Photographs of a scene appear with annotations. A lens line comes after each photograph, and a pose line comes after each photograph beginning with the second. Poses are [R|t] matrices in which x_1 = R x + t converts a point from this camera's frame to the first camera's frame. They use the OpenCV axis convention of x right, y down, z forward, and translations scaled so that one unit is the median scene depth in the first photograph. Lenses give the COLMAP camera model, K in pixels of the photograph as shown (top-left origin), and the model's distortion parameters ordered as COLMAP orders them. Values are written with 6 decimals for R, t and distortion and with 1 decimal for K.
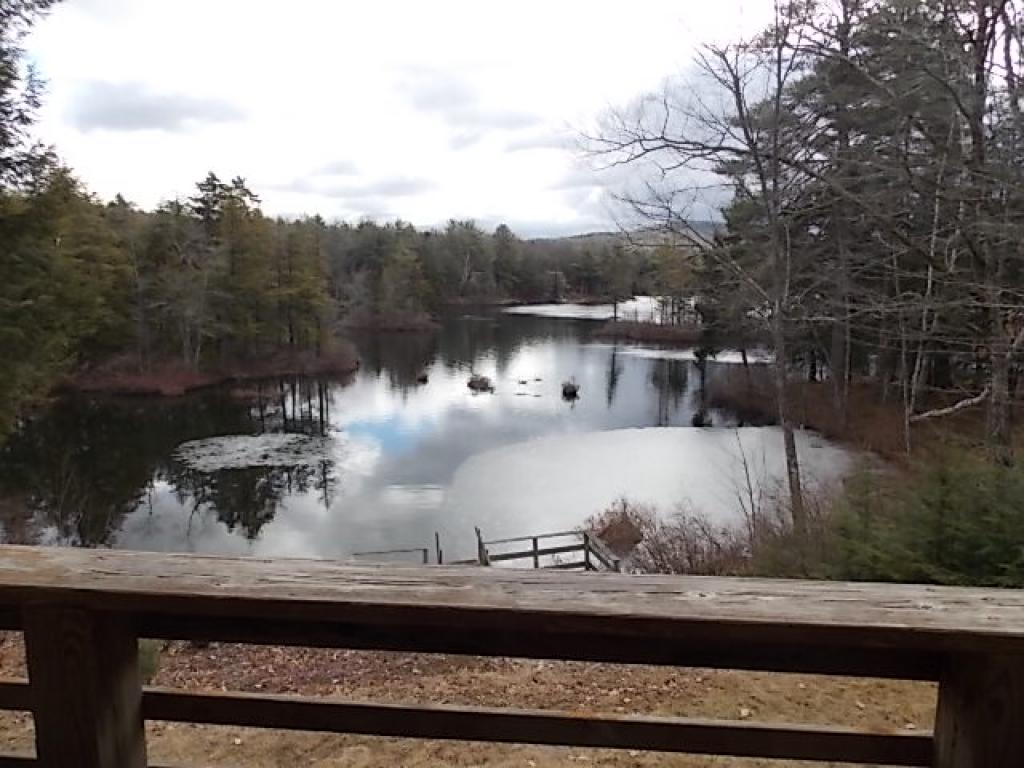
lens RADIAL K [[679.3, 0, 514.2], [0, 679.3, 385.0], [0, 0, 1]] dist [-0.007340, -0.005524]
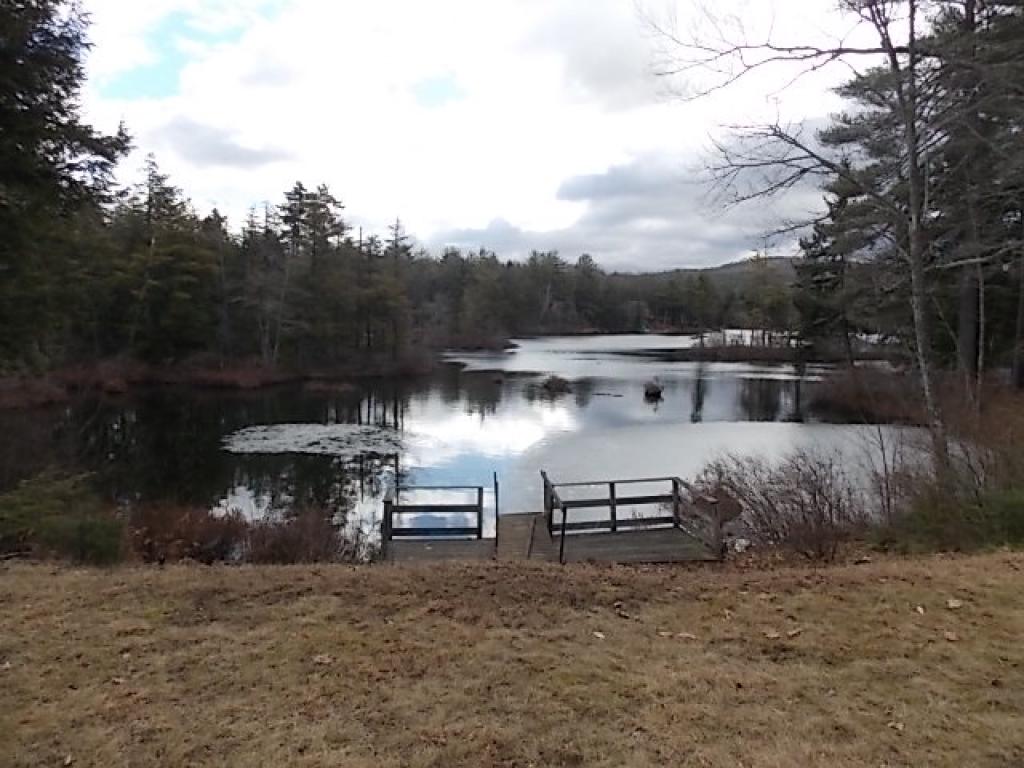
lens RADIAL K [[679.3, 0, 510.7], [0, 679.3, 384.8], [0, 0, 1]] dist [-0.007340, -0.005524]
pose [[0.992245, 0.015989, -0.123262, 0.002196], [-0.022562, 0.998386, -0.052115, 0.042425], [0.122230, 0.054492, 0.991005, 0.044034]]
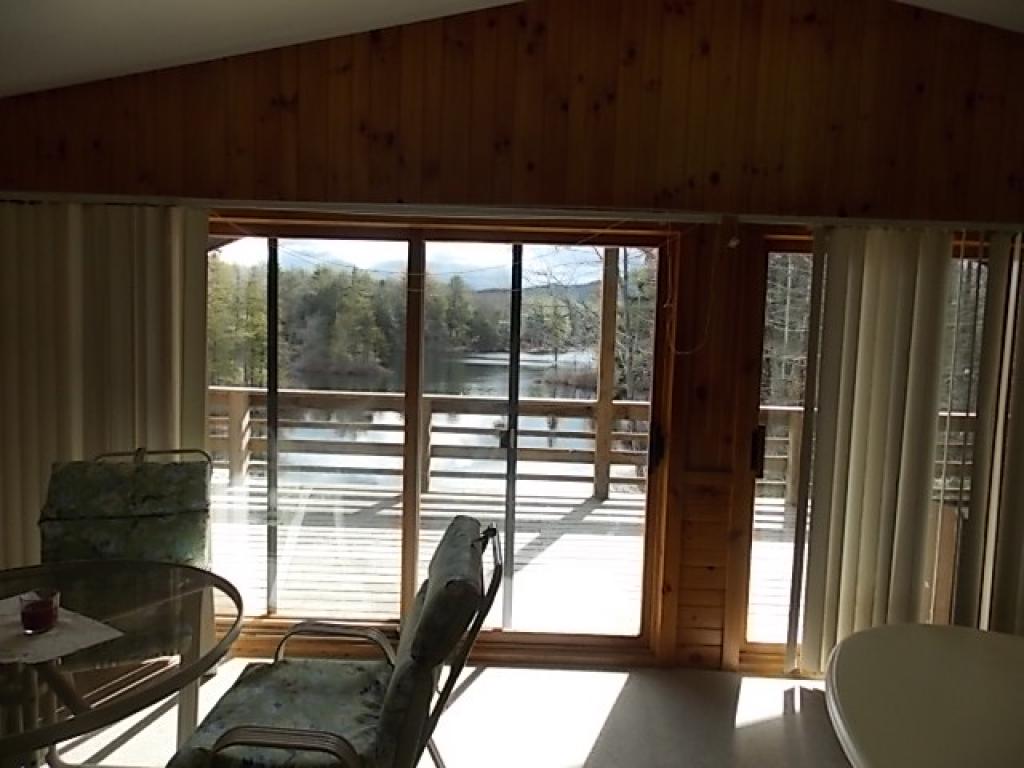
lens RADIAL K [[679.3, 0, 516.8], [0, 679.3, 383.3], [0, 0, 1]] dist [-0.007340, -0.005524]
pose [[0.997408, 0.018206, 0.069607, 0.024298], [-0.013024, 0.997159, -0.074192, 0.013625], [-0.070760, 0.073093, 0.994812, -0.096199]]
